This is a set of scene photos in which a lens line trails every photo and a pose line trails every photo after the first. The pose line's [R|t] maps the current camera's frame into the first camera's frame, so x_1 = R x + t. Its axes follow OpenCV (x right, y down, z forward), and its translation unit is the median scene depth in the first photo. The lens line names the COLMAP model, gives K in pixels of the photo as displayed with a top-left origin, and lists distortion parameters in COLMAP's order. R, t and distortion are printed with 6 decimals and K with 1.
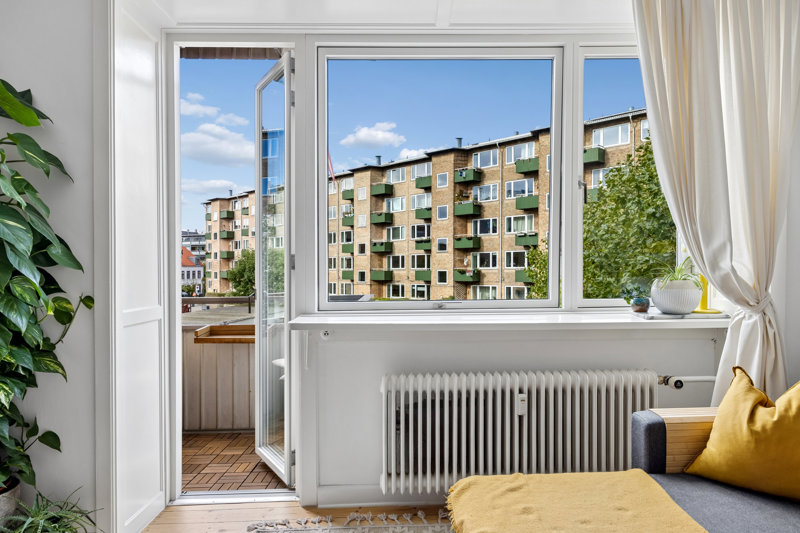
lens RADIAL K [[514.8, 0, 427.1], [0, 514.8, 277.3], [0, 0, 1]] dist [0.011239, 0.000290]
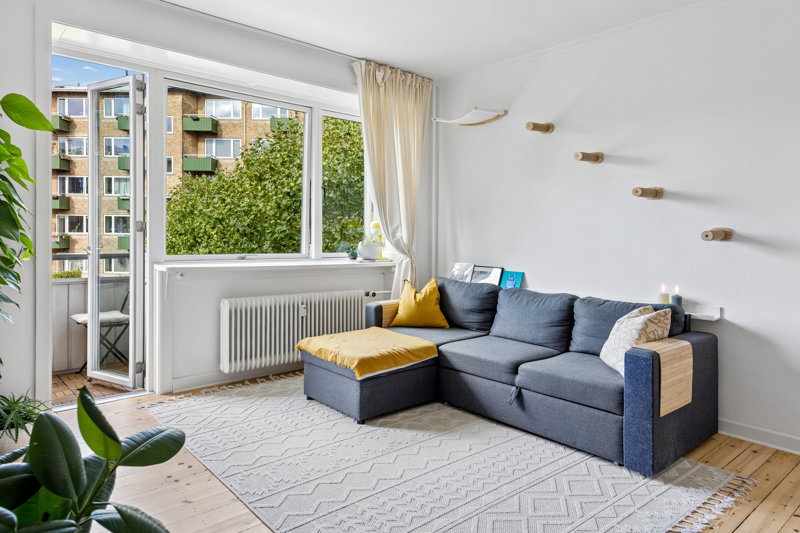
lens RADIAL K [[537.7, 0, 403.9], [0, 537.7, 238.8], [0, 0, 1]] dist [0.030990, 0.001883]
pose [[0.760235, 0.017059, 0.649424, -0.728292], [-0.008331, 0.999829, -0.016510, 0.023974], [-0.649594, 0.007141, 0.760248, -0.615982]]
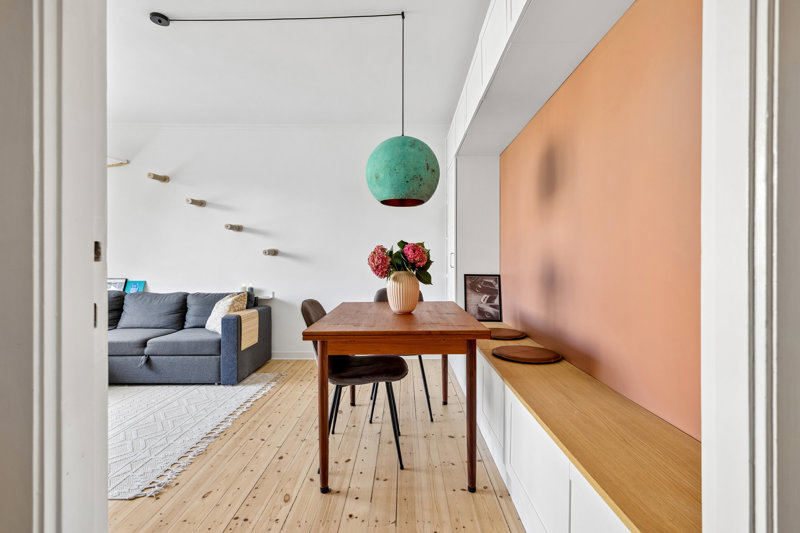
lens RADIAL K [[387.9, 0, 400.0], [0, 387.9, 266.5], [0, 0, 1]] dist [0.003360, 0.000235]
pose [[0.036807, 0.010519, 0.999267, -1.009840], [0.013525, 0.999848, -0.011023, 0.075452], [-0.999231, 0.013921, 0.036659, -0.748713]]
